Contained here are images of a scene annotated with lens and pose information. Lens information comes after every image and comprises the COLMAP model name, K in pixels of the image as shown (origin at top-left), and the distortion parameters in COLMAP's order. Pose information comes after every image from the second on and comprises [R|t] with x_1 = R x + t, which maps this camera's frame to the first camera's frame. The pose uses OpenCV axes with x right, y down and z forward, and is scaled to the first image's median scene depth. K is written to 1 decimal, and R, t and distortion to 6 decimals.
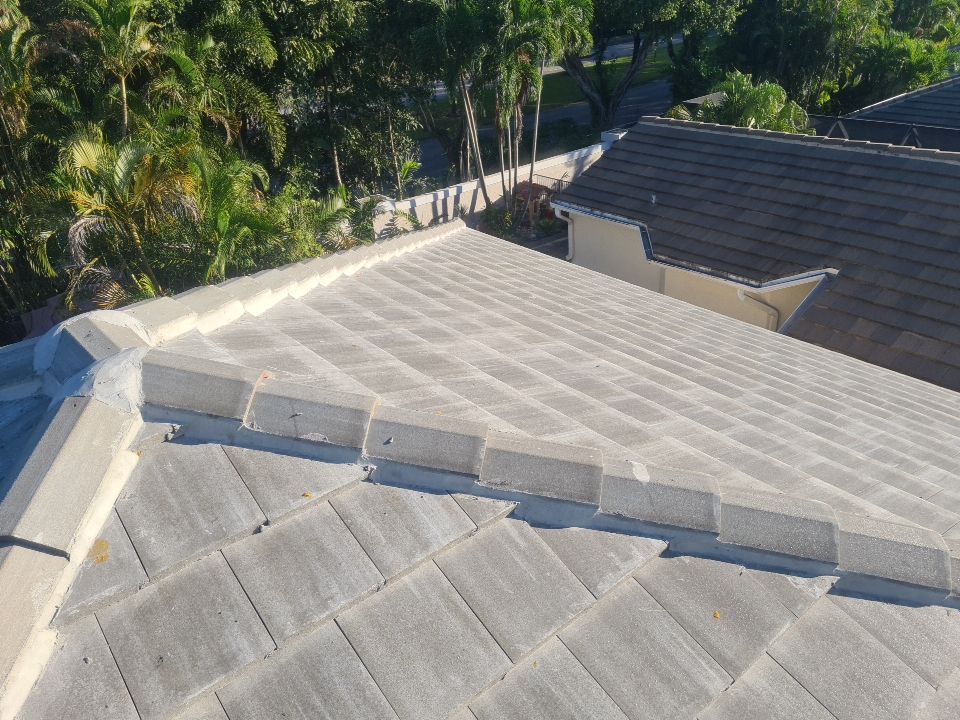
lens RADIAL K [[666.6, 0, 480.0], [0, 666.6, 360.0], [0, 0, 1]] dist [0.057512, -0.054009]
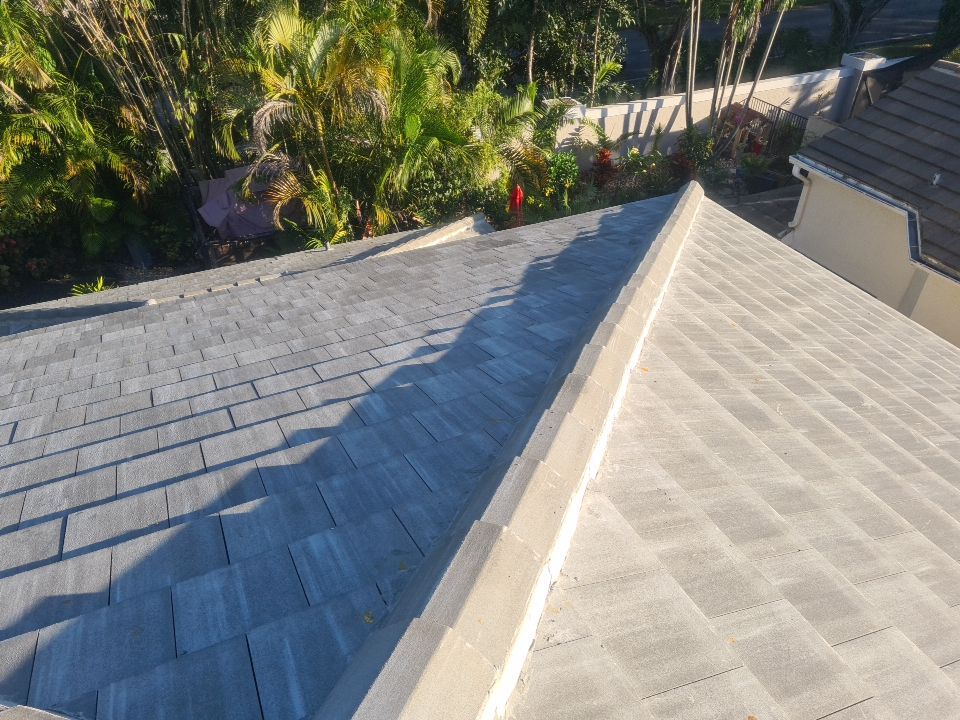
lens RADIAL K [[666.6, 0, 480.0], [0, 666.6, 360.0], [0, 0, 1]] dist [0.057512, -0.054009]
pose [[0.961848, 0.217324, -0.166191, -0.046643], [-0.189086, 0.967084, 0.170278, -0.044275], [0.197726, -0.132357, 0.971281, 0.065864]]
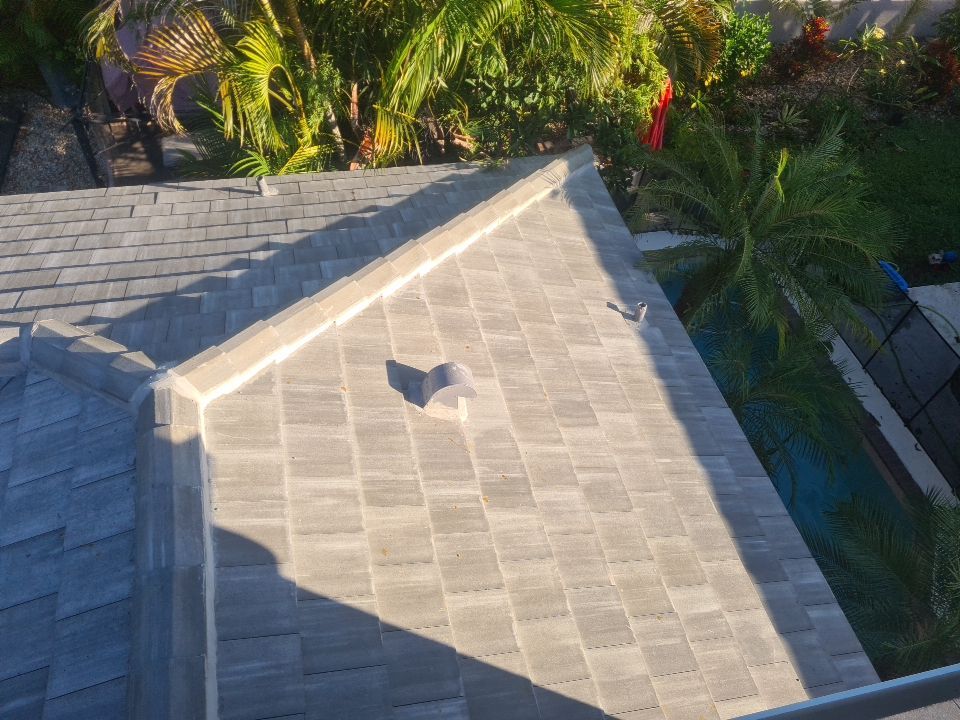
lens RADIAL K [[666.6, 0, 480.0], [0, 666.6, 360.0], [0, 0, 1]] dist [0.057512, -0.054009]
pose [[0.875793, 0.449420, -0.176091, -0.130584], [-0.343882, 0.836947, 0.425753, -0.112607], [0.338720, -0.312317, 0.887540, 0.387304]]
